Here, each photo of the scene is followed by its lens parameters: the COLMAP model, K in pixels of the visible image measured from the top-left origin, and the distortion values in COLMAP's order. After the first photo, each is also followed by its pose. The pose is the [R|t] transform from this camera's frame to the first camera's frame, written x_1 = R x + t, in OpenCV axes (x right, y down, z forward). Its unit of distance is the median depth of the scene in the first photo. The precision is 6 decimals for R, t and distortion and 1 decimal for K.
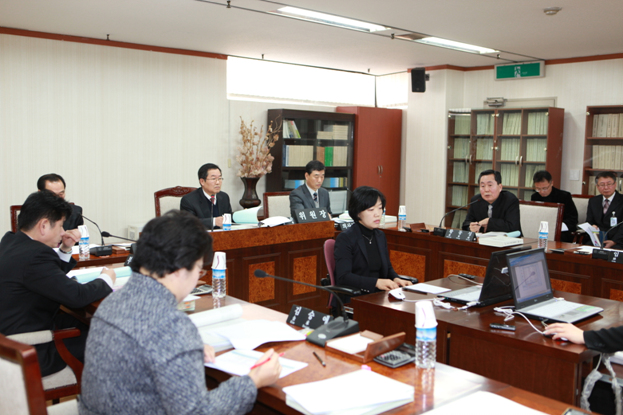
lens RADIAL K [[688.4, 0, 311.7], [0, 688.4, 207.9], [0, 0, 1]] dist [-0.000636, 0.000000]
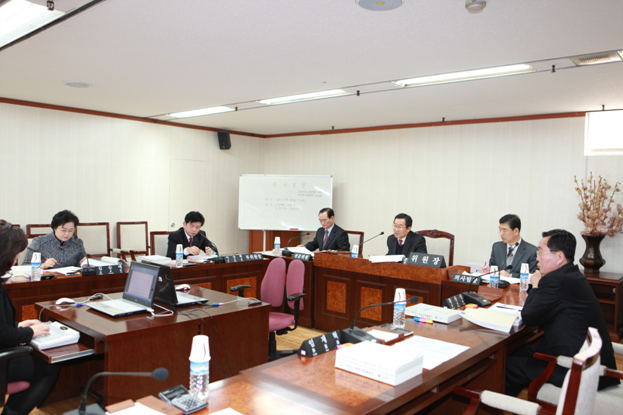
lens RADIAL K [[522.7, 0, 310.7], [0, 522.7, 210.6], [0, 0, 1]] dist [0.002586, 0.000260]
pose [[0.101621, 0.025933, -0.994485, 0.603214], [-0.119087, 0.992789, 0.013720, -0.042410], [0.987670, 0.117036, 0.103977, 0.547128]]
